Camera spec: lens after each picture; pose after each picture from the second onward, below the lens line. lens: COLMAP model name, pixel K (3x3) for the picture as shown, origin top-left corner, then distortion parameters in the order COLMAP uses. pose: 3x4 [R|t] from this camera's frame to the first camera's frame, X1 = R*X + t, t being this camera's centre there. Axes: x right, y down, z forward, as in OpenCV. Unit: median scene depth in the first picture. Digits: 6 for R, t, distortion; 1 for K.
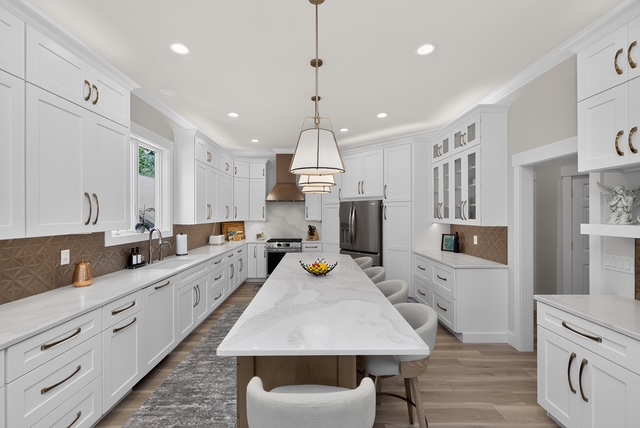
lens RADIAL K [[279.1, 0, 322.9], [0, 279.1, 210.6], [0, 0, 1]] dist [-0.001248, 0.000657]
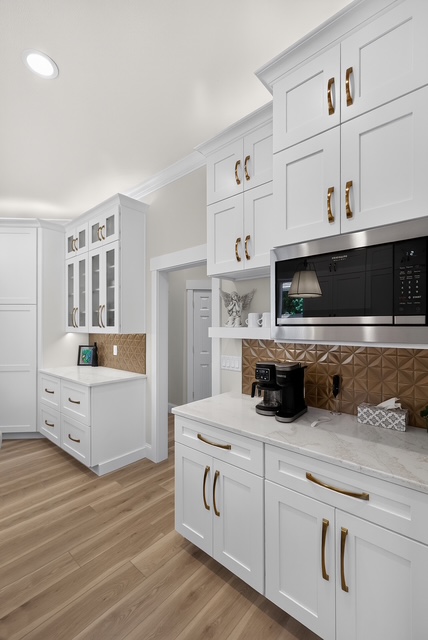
lens RADIAL K [[279.1, 0, 214.0], [0, 279.1, 321.6], [0, 0, 1]] dist [-0.001248, 0.000657]
pose [[0.676785, 0.003872, 0.736171, 0.141383], [-0.002835, 0.999992, -0.002654, 0.020627], [-0.736176, -0.000290, 0.676790, 0.220500]]
